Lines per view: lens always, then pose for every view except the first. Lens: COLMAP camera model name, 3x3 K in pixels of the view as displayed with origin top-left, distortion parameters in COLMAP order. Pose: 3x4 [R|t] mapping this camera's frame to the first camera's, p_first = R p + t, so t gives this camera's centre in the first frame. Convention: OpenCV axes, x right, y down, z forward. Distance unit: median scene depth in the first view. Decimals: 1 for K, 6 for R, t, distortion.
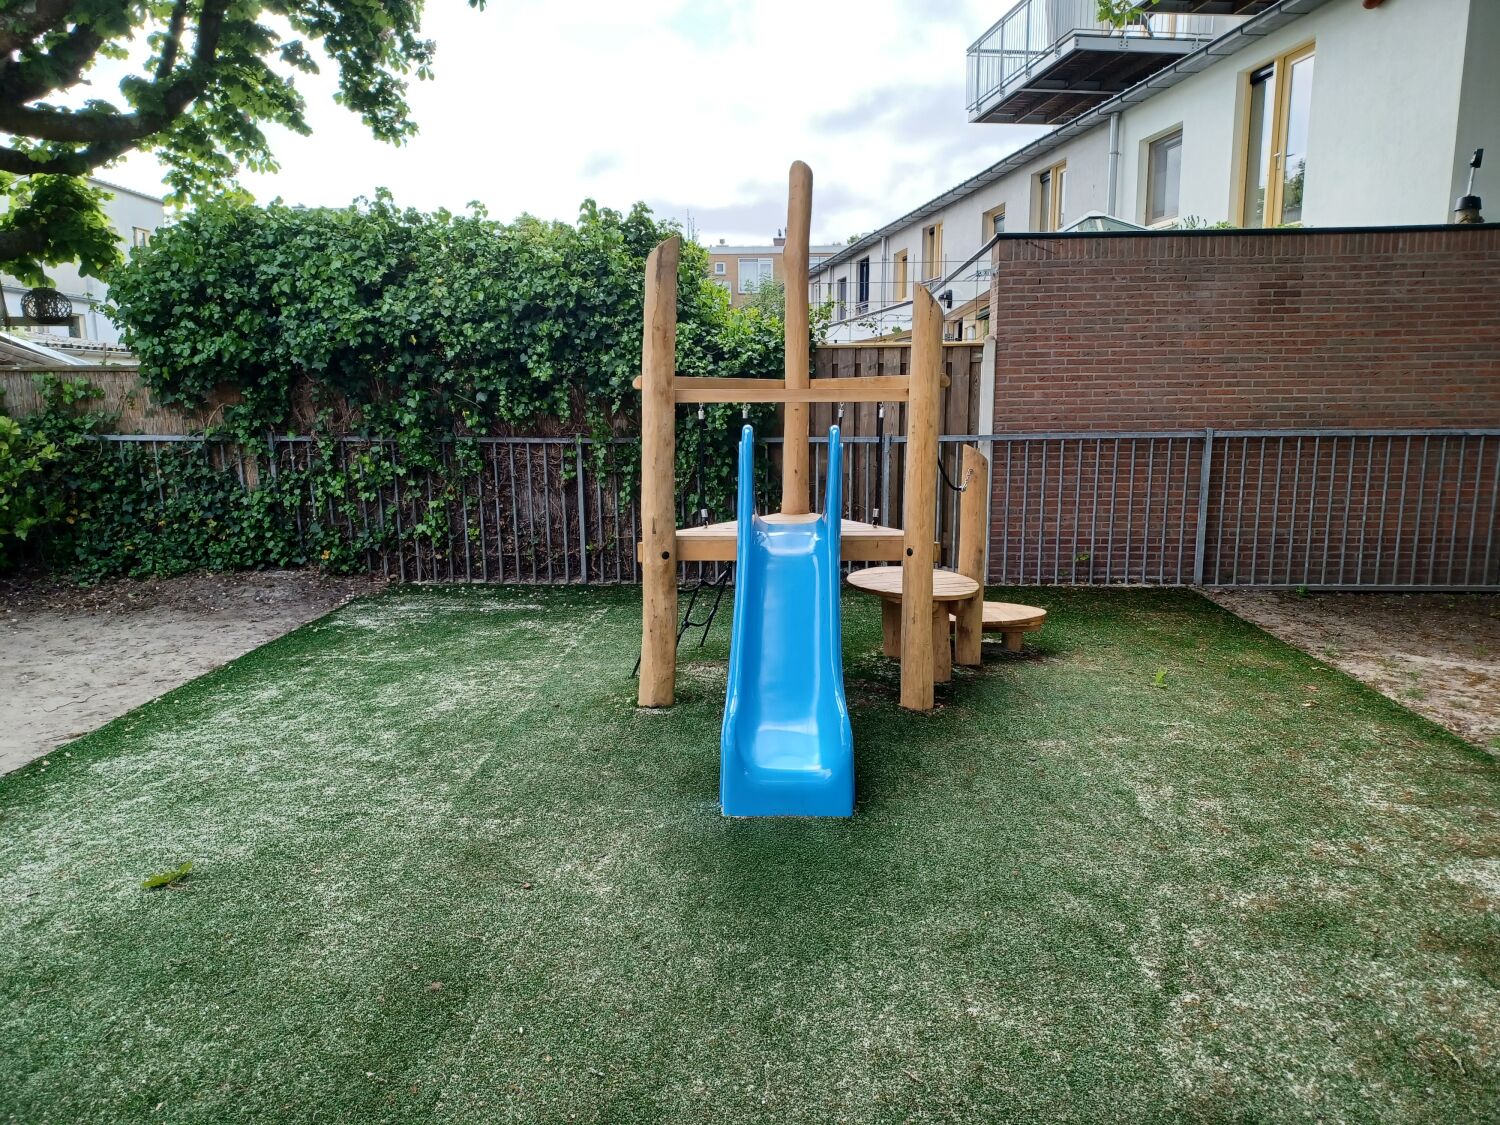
lens RADIAL K [[1096.5, 0, 758.5], [0, 1096.5, 563.7], [0, 0, 1]] dist [0.107999, -0.161535]
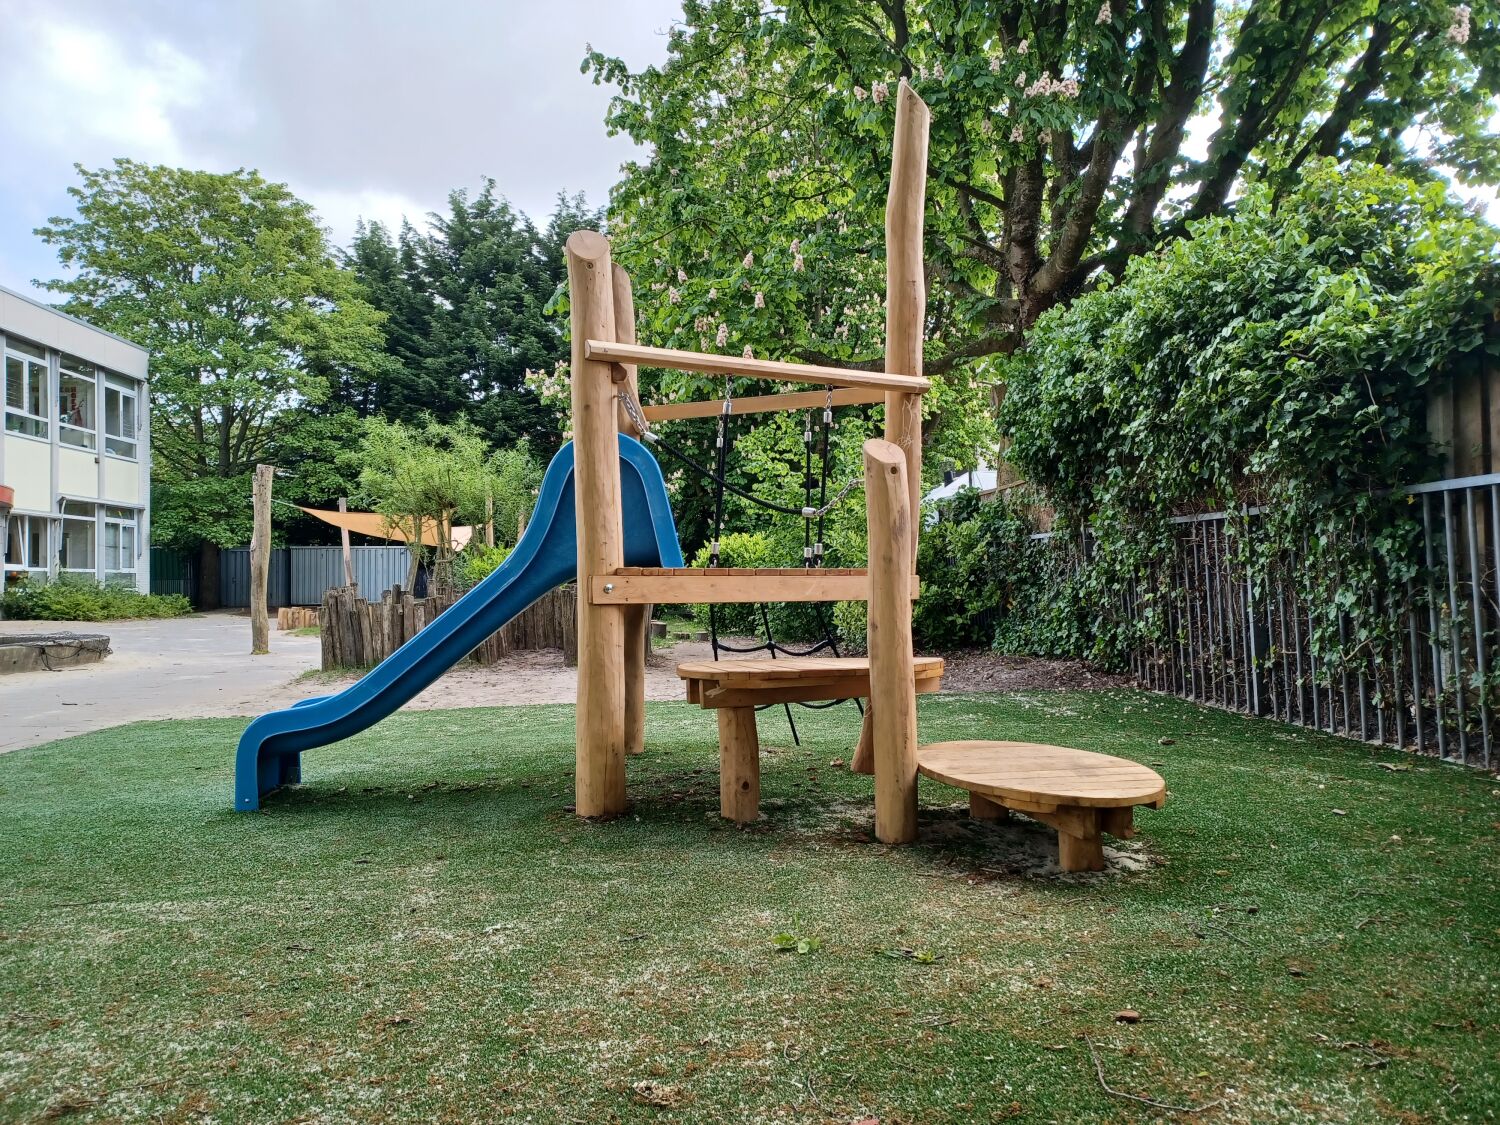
lens RADIAL K [[1087.8, 0, 751.9], [0, 1087.8, 561.4], [0, 0, 1]] dist [0.082655, -0.103500]
pose [[0.101234, -0.016650, -0.994723, 0.548693], [-0.142937, 0.989243, -0.031105, -0.012778], [0.984541, 0.145331, 0.097765, 0.655365]]
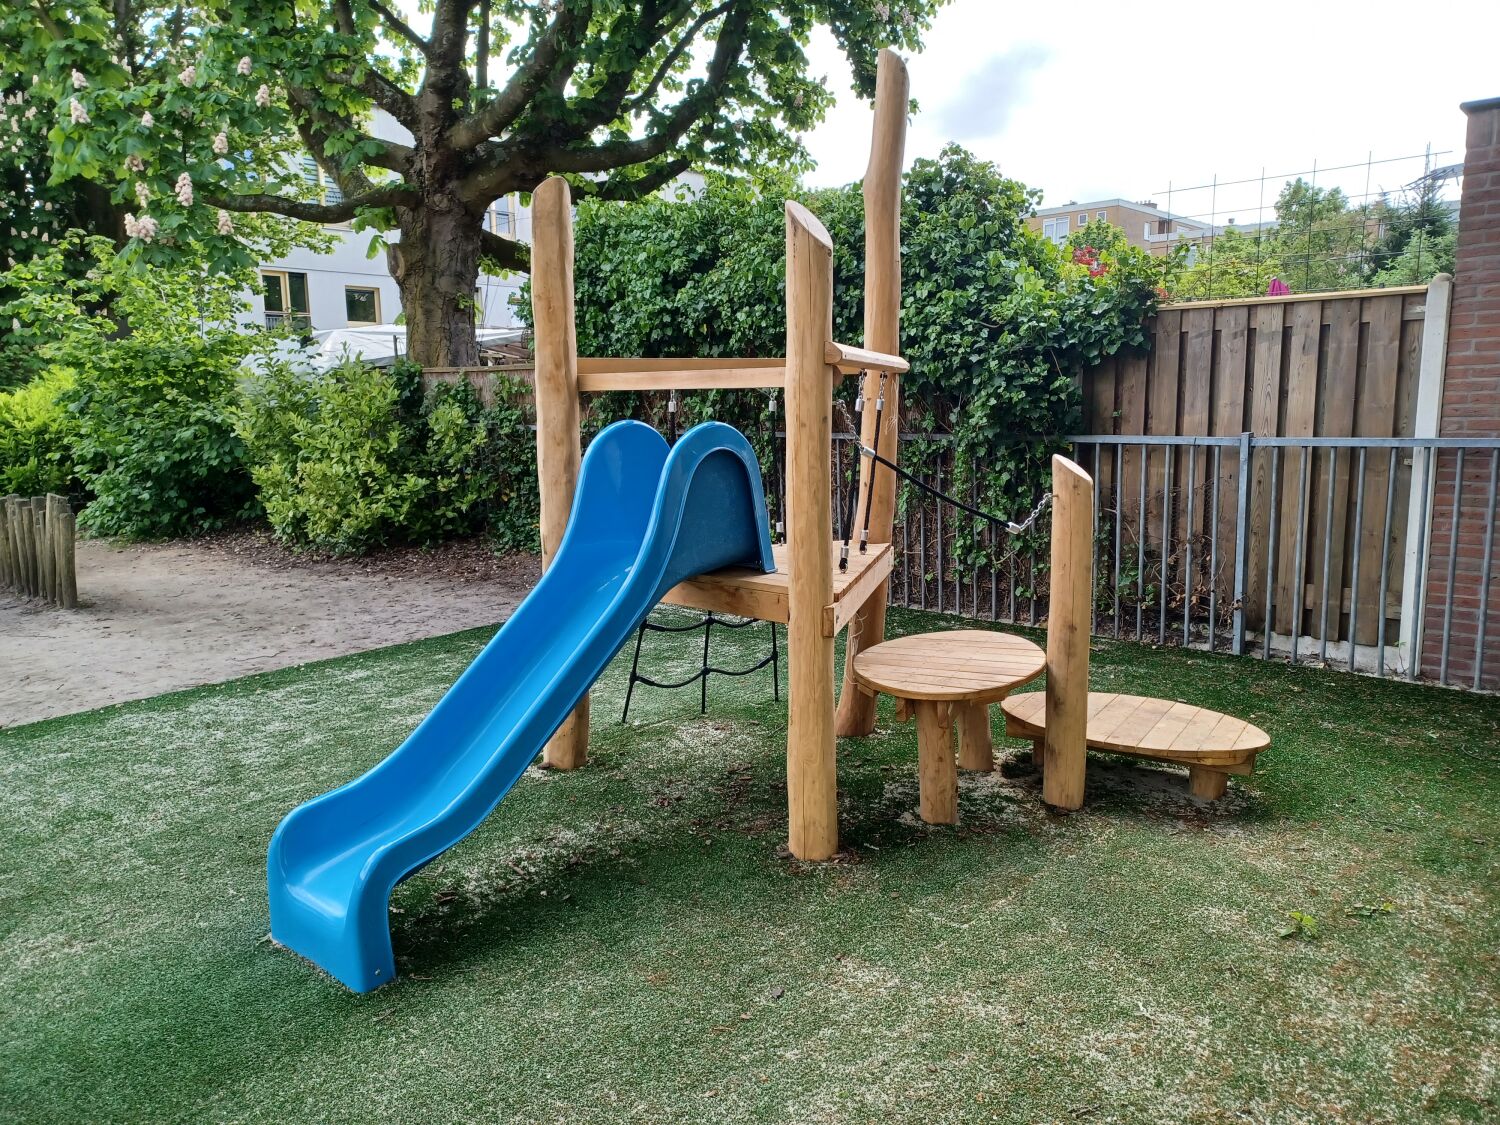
lens RADIAL K [[1087.8, 0, 751.9], [0, 1087.8, 561.4], [0, 0, 1]] dist [0.082655, -0.103500]
pose [[0.766305, 0.091612, -0.635911, 0.334939], [-0.087644, 0.995435, 0.037791, -0.041437], [0.636470, 0.026774, 0.770836, 0.306077]]
